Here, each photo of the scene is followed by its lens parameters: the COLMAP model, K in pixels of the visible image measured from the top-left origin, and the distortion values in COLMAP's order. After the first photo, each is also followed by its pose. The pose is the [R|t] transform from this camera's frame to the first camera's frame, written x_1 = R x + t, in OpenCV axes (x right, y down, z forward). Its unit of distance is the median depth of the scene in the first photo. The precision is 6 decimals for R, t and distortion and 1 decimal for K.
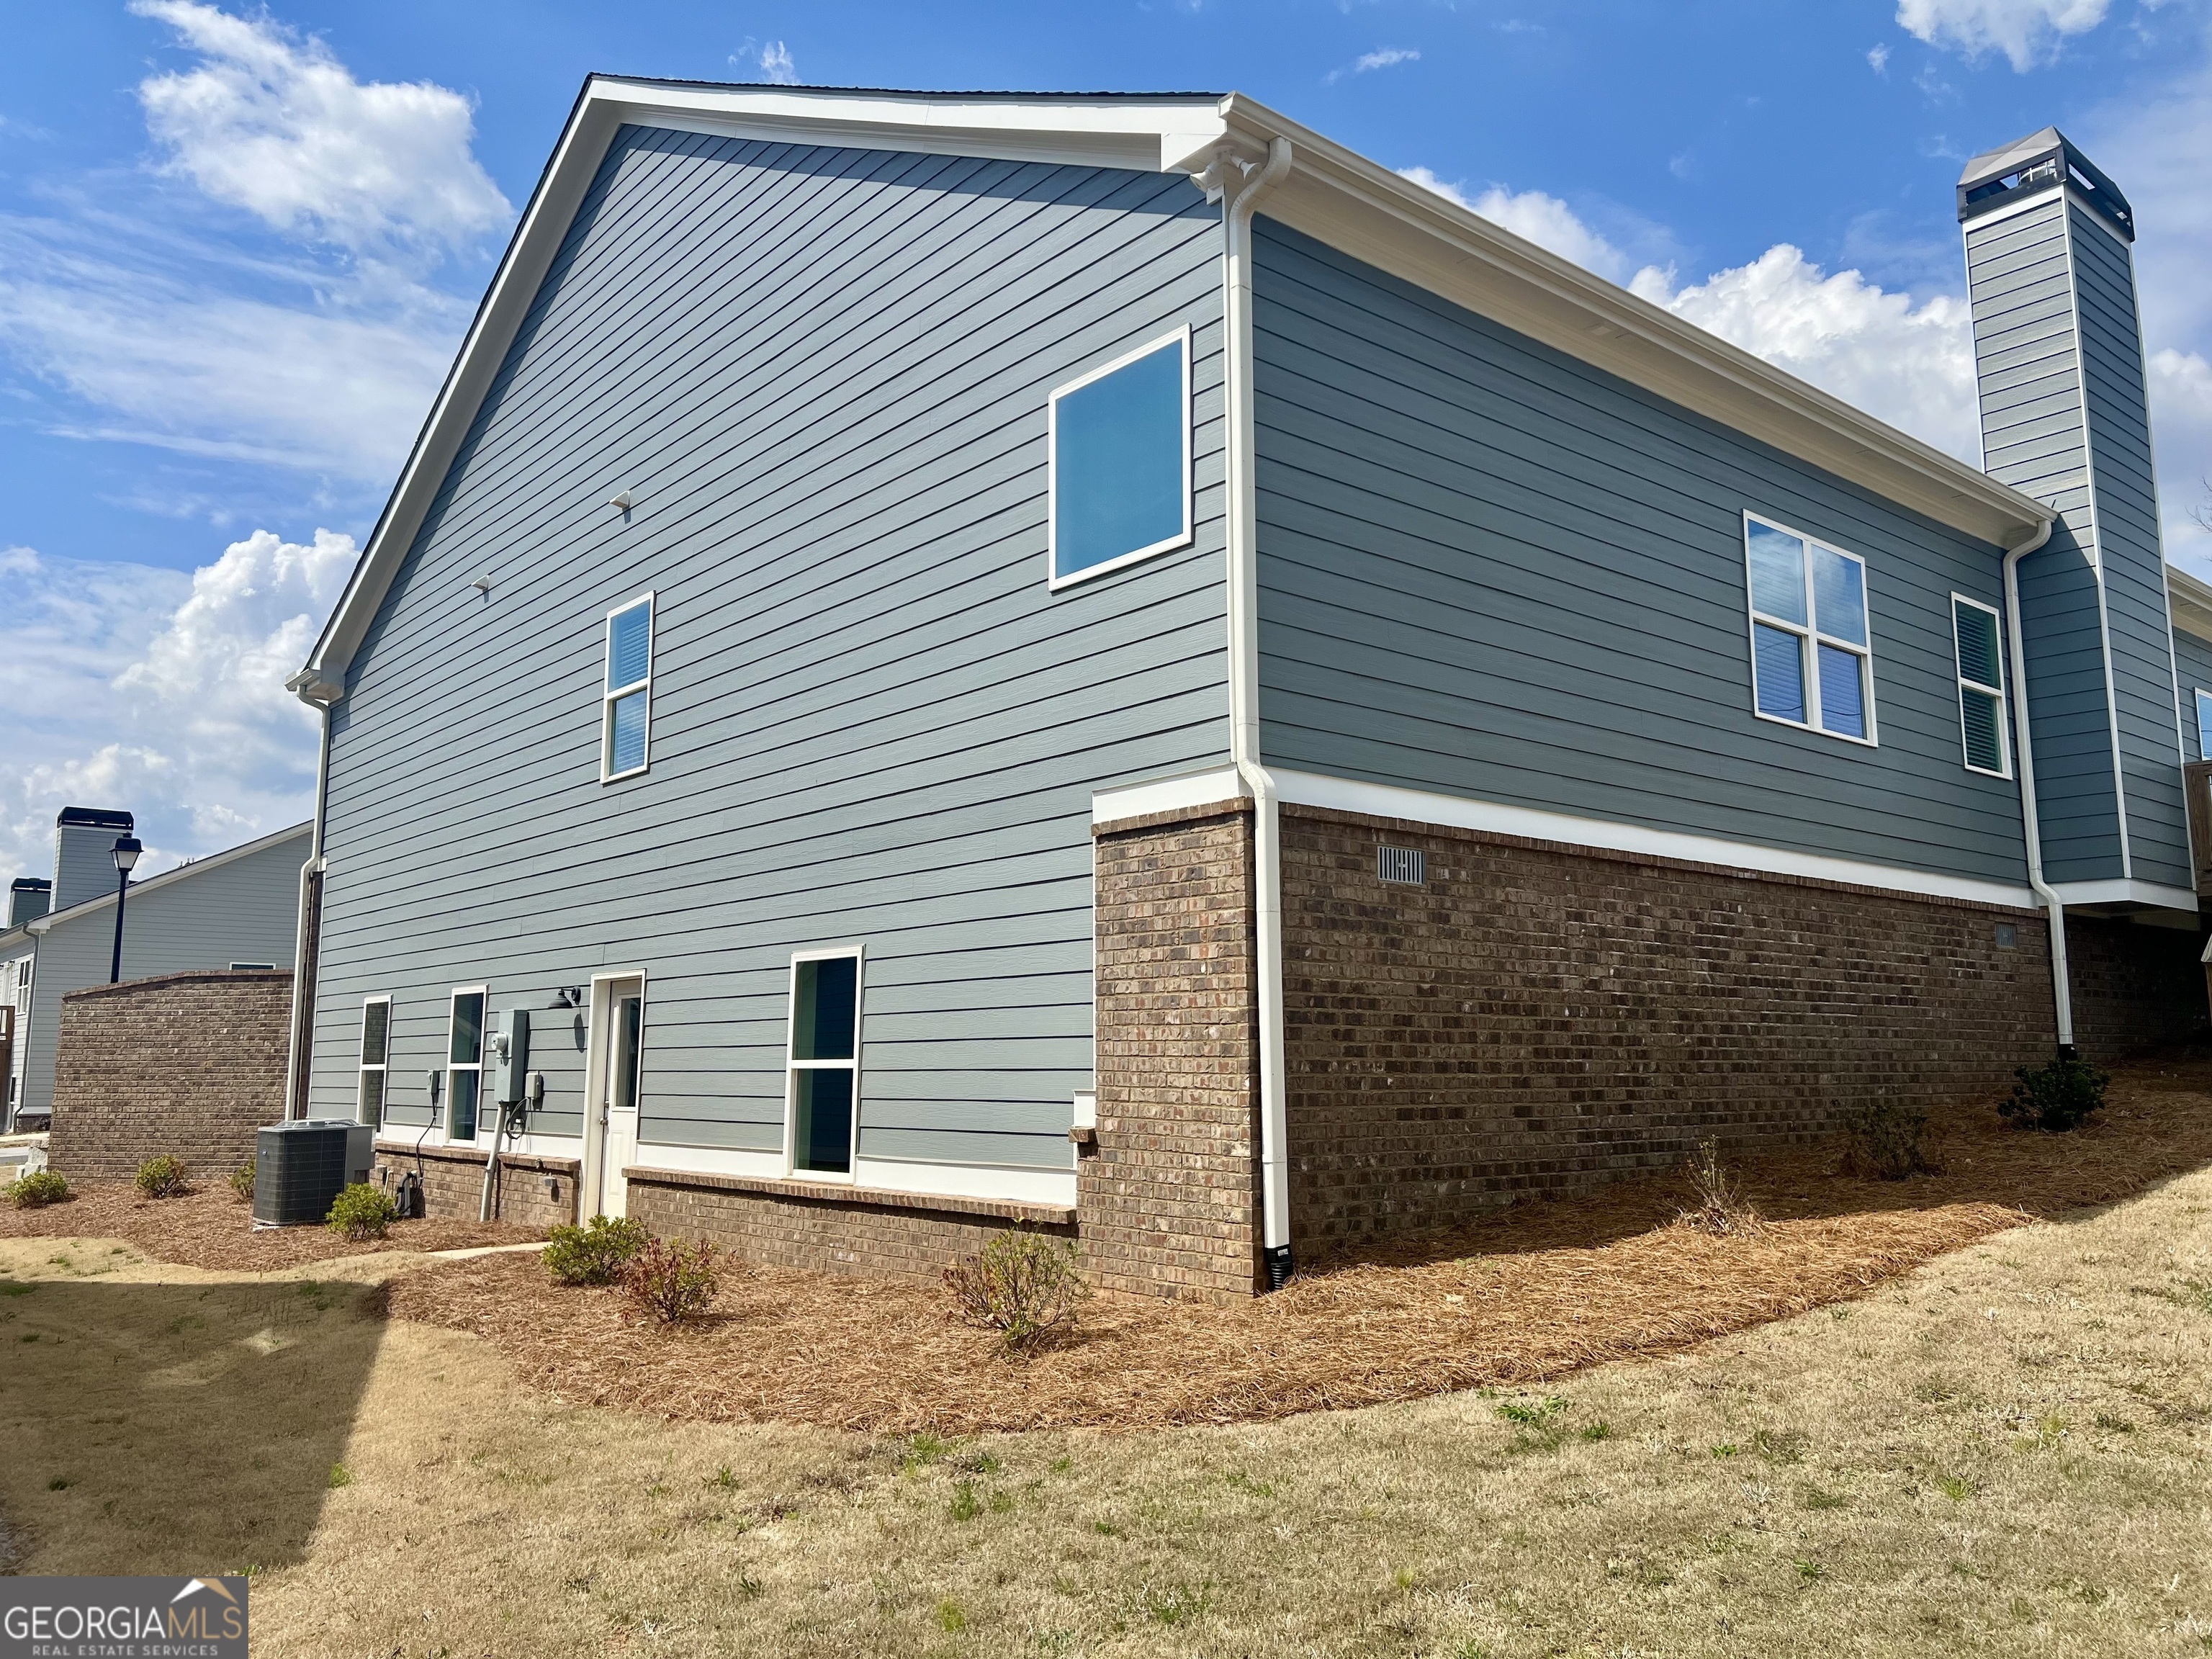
lens RADIAL K [[1685.2, 0, 1109.3], [0, 1685.2, 822.3], [0, 0, 1]] dist [0.099744, -0.099211]
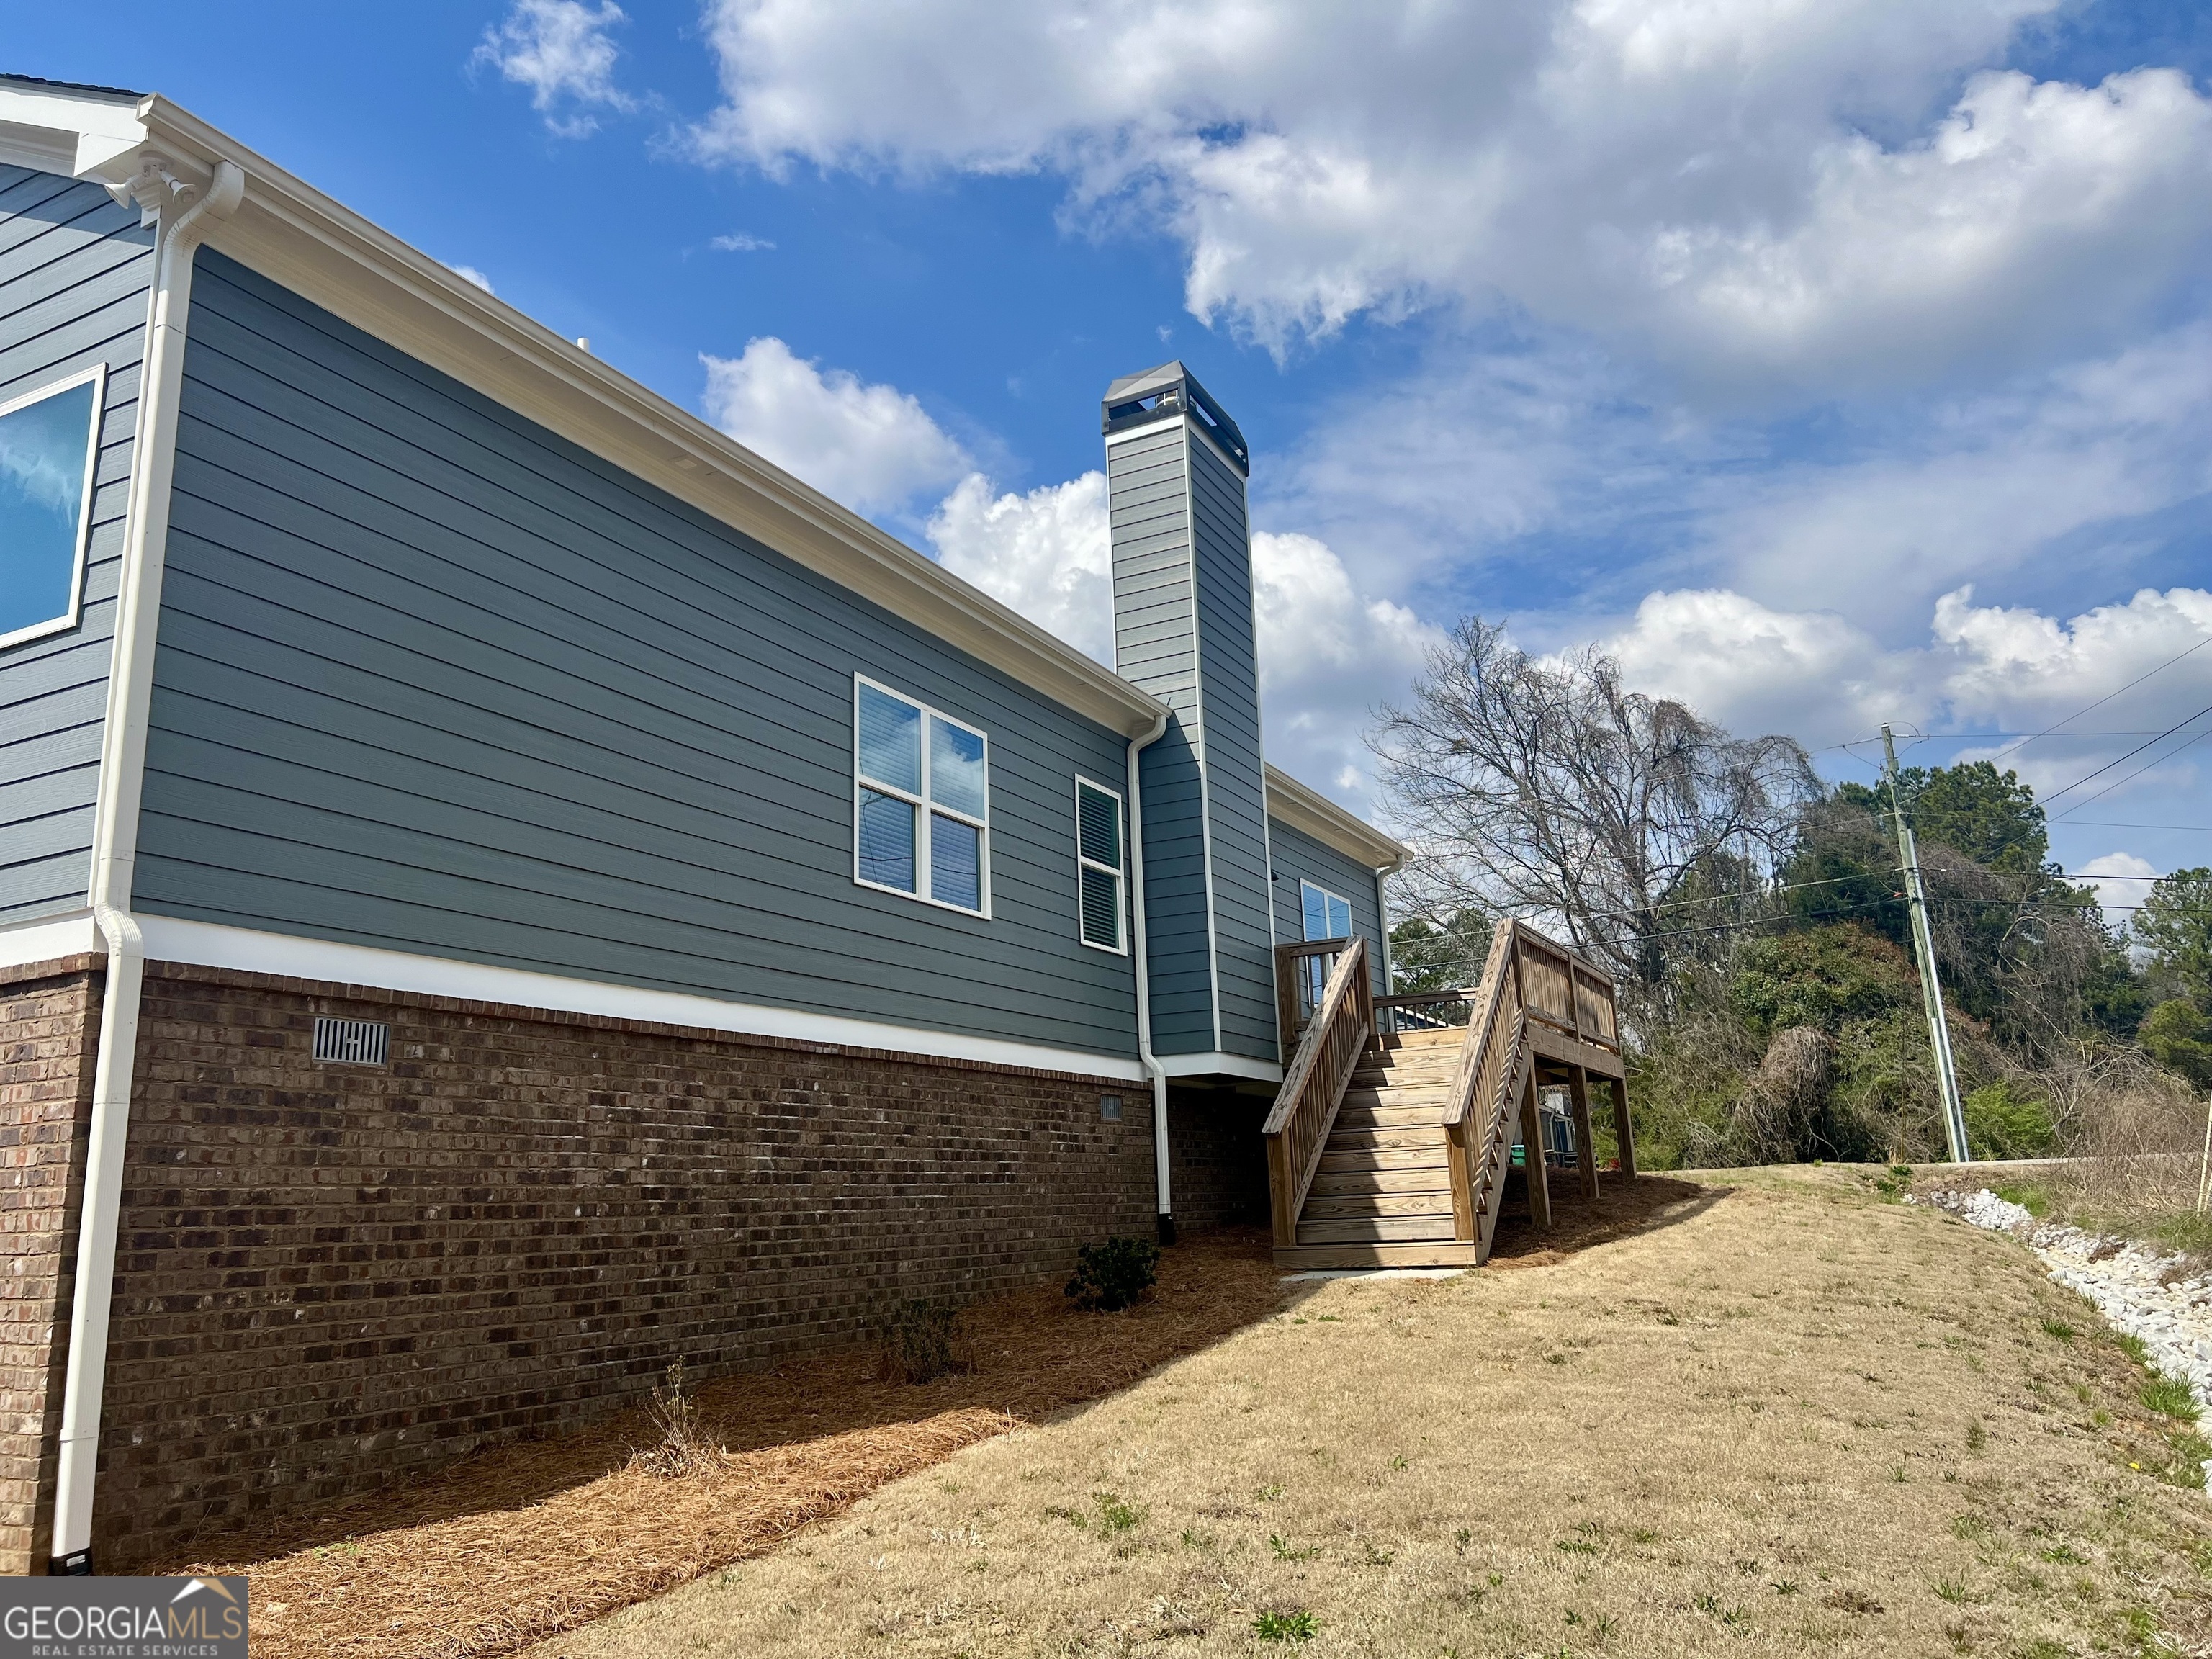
lens RADIAL K [[1689.0, 0, 1106.0], [0, 1689.0, 829.5], [0, 0, 1]] dist [0.075212, -0.075931]
pose [[0.921811, 0.058737, 0.383163, 0.178364], [-0.024525, 0.995310, -0.093573, -0.008006], [-0.386862, 0.076859, 0.918929, 0.081367]]
